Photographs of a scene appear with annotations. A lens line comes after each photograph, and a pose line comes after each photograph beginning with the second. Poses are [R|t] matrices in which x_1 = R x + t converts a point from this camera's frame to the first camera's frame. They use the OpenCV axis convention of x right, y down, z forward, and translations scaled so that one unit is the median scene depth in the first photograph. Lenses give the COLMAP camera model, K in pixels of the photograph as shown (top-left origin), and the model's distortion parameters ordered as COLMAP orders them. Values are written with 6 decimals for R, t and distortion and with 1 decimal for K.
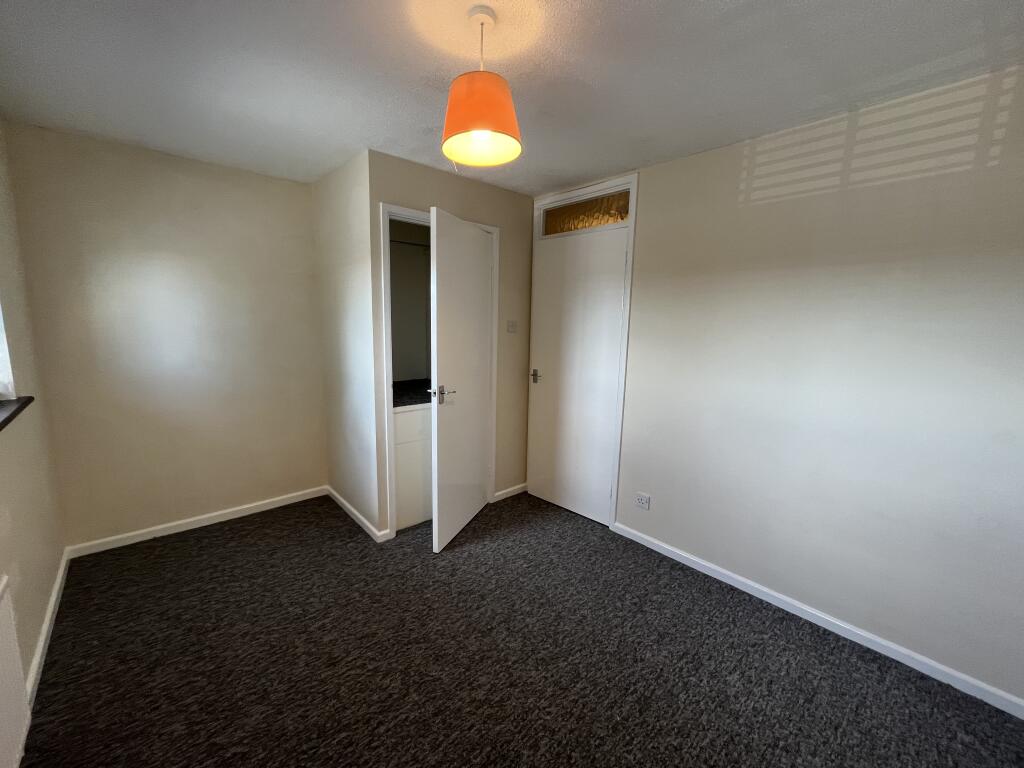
lens RADIAL K [[411.8, 0, 517.7], [0, 411.8, 384.4], [0, 0, 1]] dist [-0.000450, -0.000098]
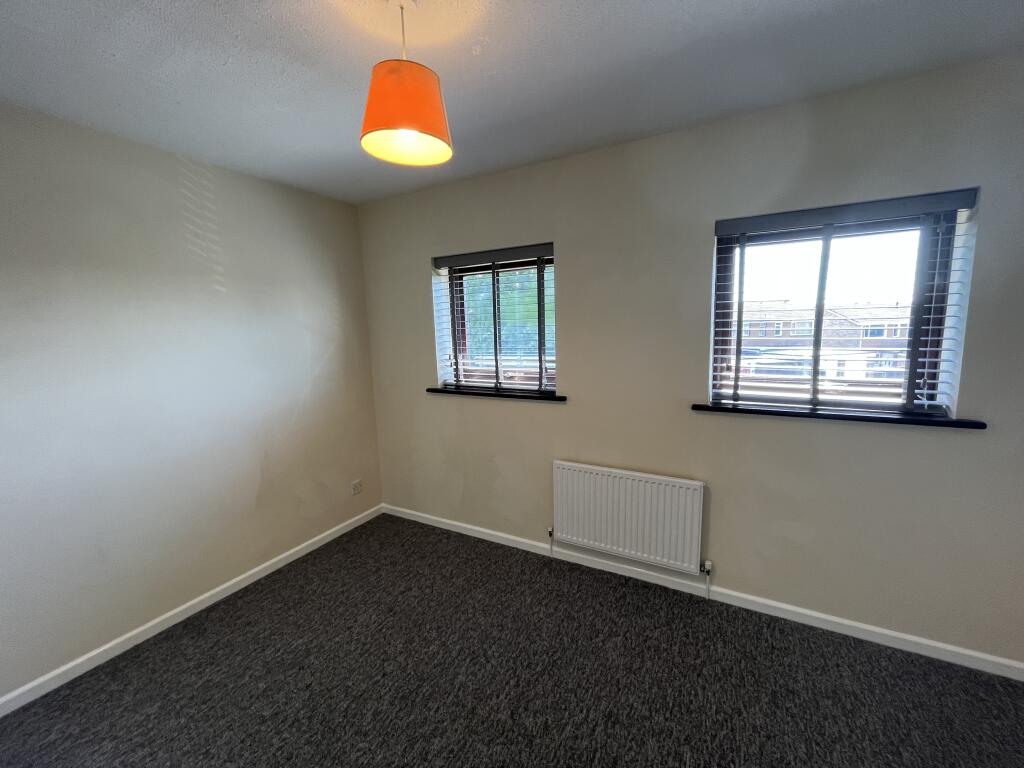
lens RADIAL K [[411.8, 0, 517.7], [0, 411.8, 384.4], [0, 0, 1]] dist [-0.000450, -0.000098]
pose [[-0.945050, 0.049319, -0.323186, -0.004239], [-0.043939, 0.960426, 0.275048, -0.296708], [0.323961, 0.274135, -0.905483, 1.768384]]
